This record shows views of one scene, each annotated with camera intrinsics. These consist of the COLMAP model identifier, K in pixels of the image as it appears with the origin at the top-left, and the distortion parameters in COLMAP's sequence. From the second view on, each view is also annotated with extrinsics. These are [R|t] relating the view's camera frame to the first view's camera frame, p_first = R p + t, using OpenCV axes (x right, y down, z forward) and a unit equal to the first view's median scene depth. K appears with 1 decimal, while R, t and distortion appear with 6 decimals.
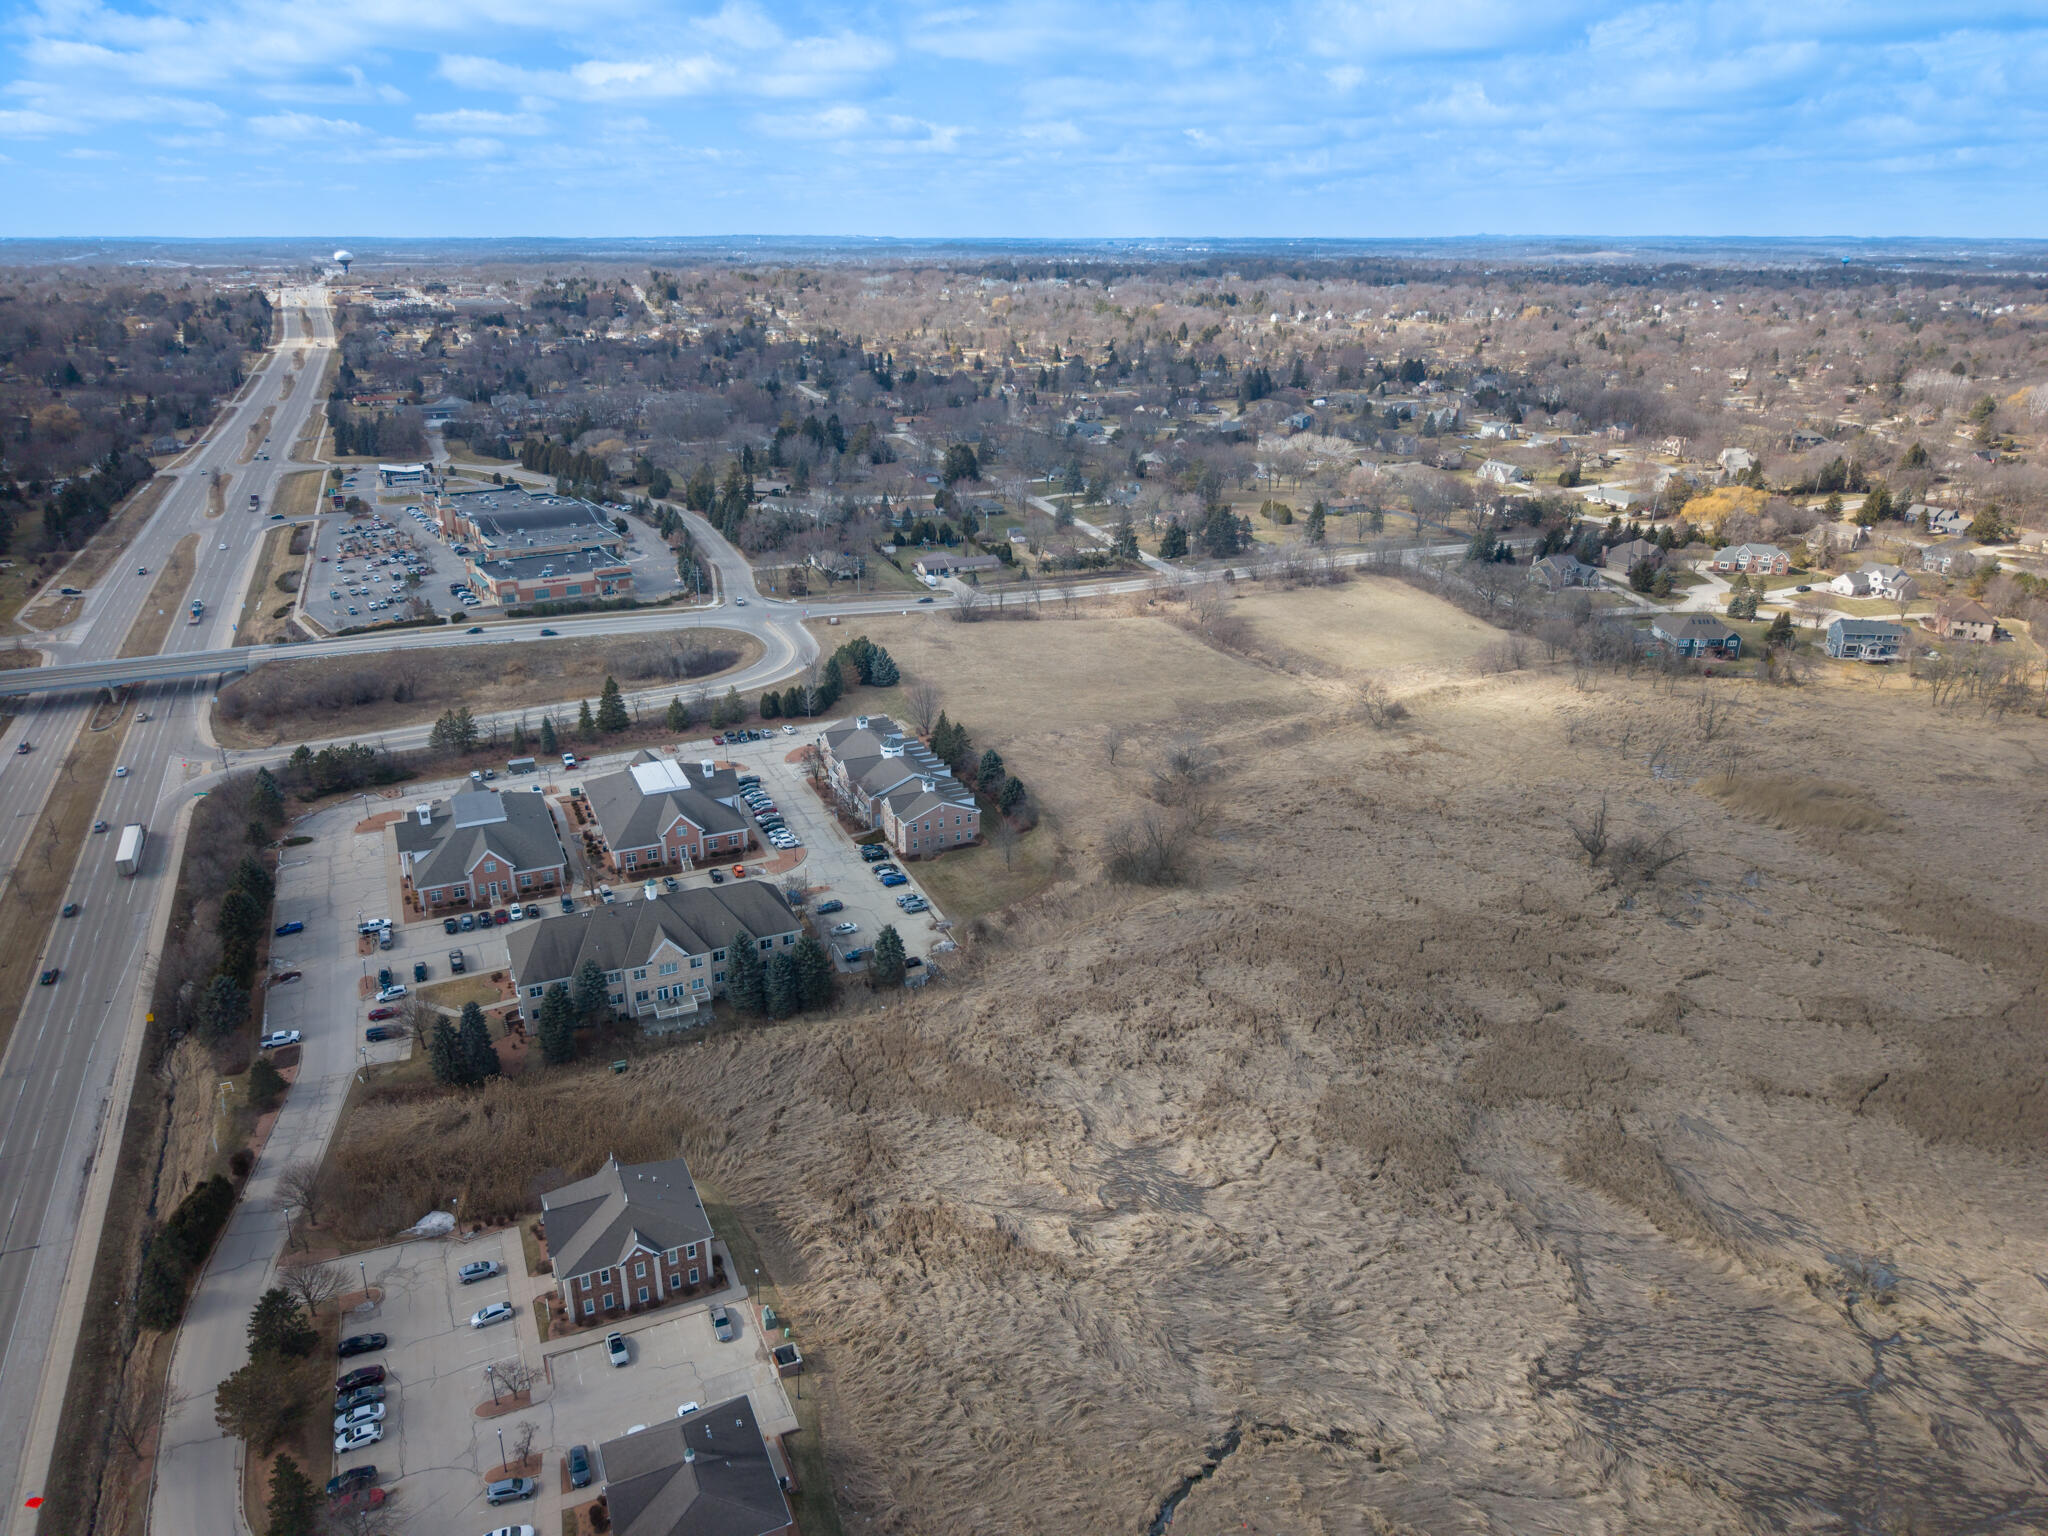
lens RADIAL K [[1368.0, 0, 1020.8], [0, 1368.0, 799.9], [0, 0, 1]] dist [0.006694, -0.000924]
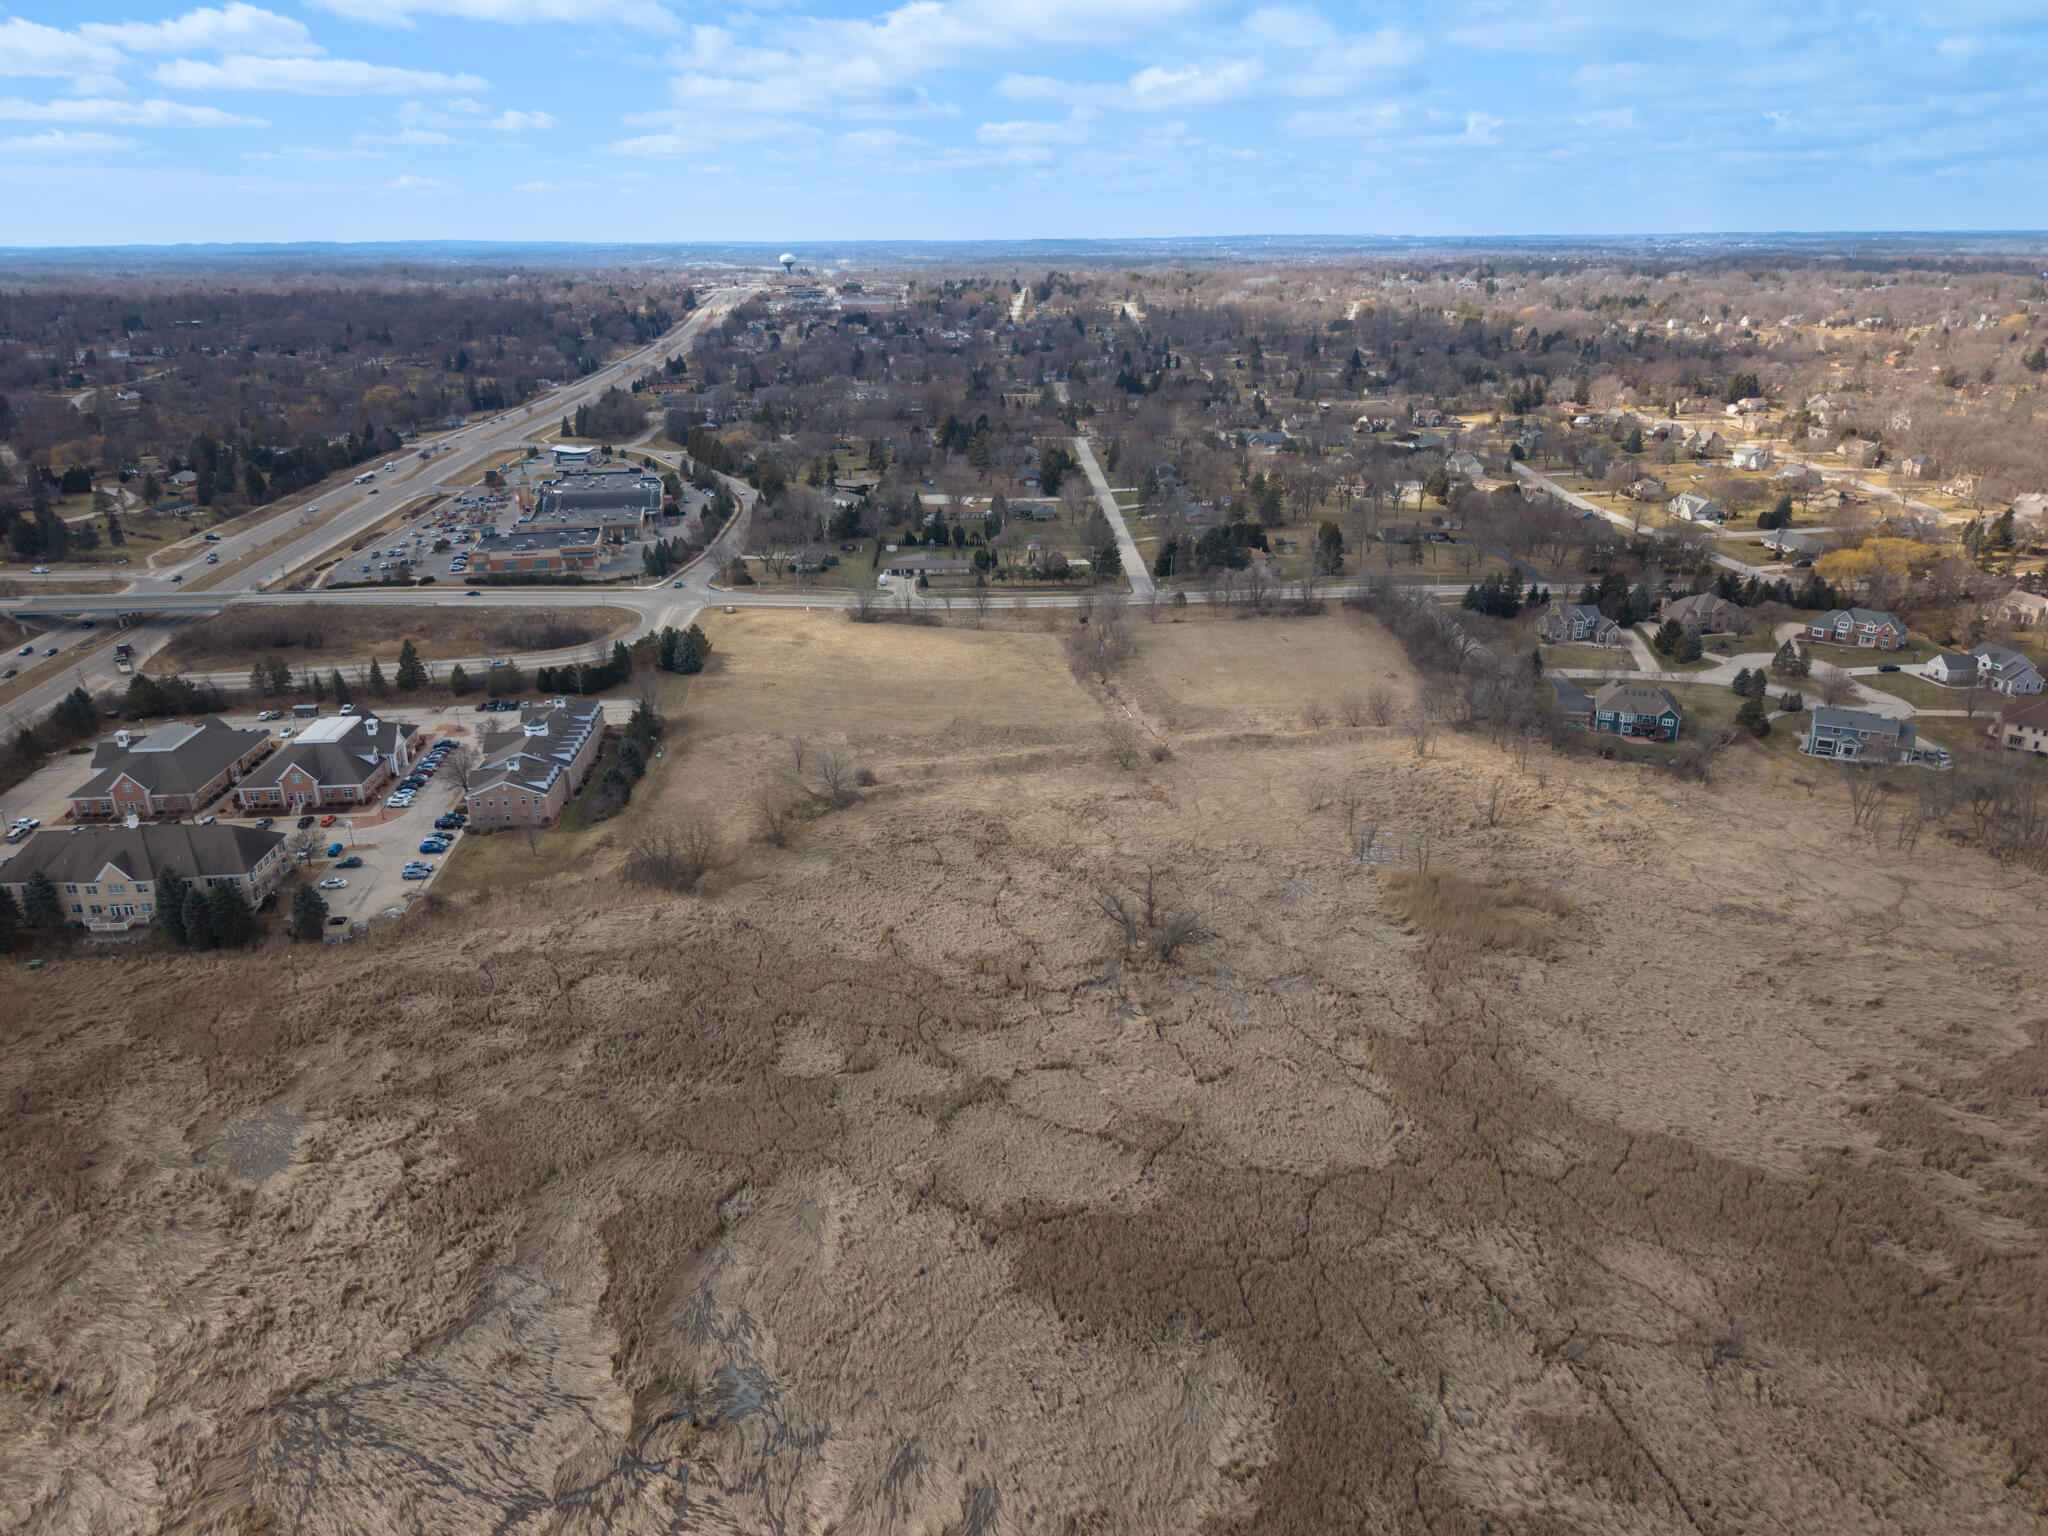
lens RADIAL K [[1376.7, 0, 1033.4], [0, 1376.7, 762.8], [0, 0, 1]] dist [0.009457, -0.007456]
pose [[0.939512, 0.115717, -0.322376, 0.373413], [-0.123470, 0.992342, -0.003632, -0.033246], [0.319487, 0.043216, 0.946605, 0.062774]]
